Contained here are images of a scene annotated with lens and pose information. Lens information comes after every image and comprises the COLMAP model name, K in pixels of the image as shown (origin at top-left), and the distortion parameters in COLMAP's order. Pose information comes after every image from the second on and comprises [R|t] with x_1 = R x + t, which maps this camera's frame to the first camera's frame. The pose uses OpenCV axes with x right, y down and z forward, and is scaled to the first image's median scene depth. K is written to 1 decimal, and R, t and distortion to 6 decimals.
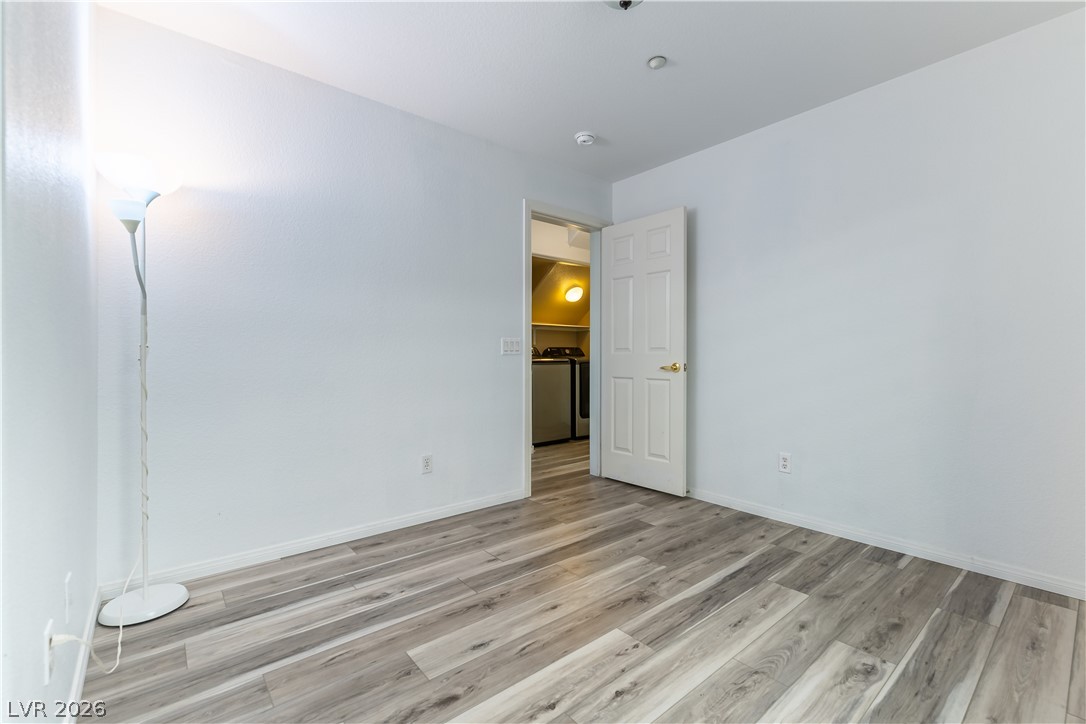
lens RADIAL K [[476.3, 0, 543.4], [0, 476.3, 359.8], [0, 0, 1]] dist [-0.006299, 0.002628]
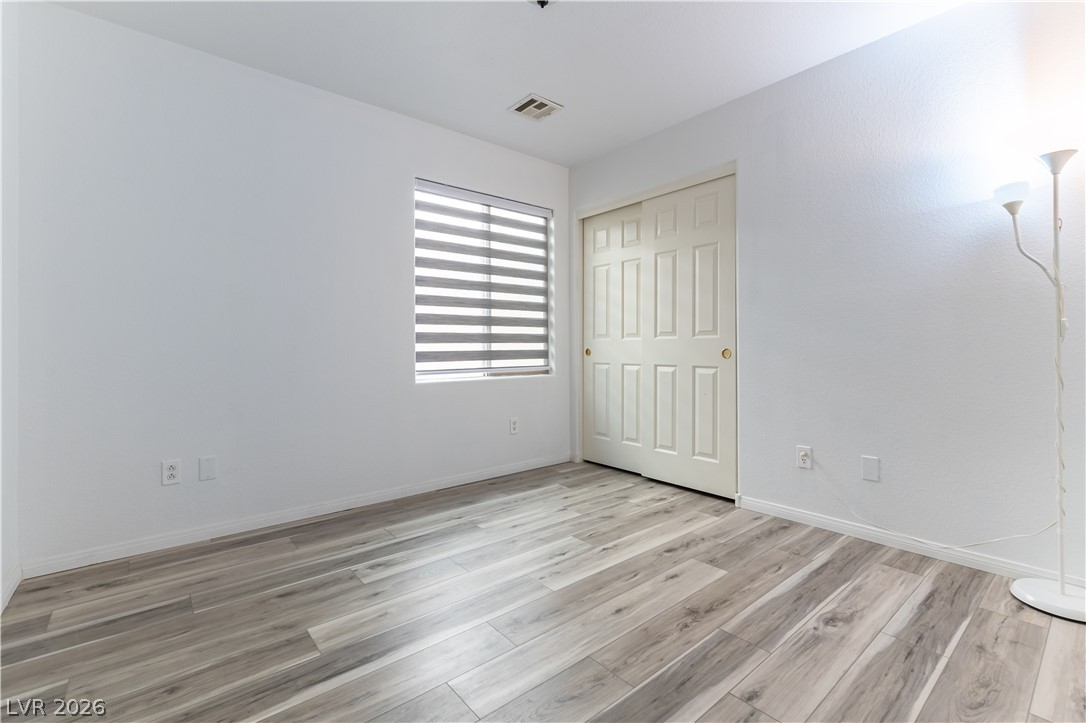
lens RADIAL K [[476.3, 0, 543.3], [0, 476.3, 354.9], [0, 0, 1]] dist [-0.006299, 0.002628]
pose [[-0.999981, 0.005334, 0.002963, 0.160628], [0.005403, 0.999698, 0.023968, 0.012358], [-0.002834, 0.023983, -0.999708, 1.895036]]
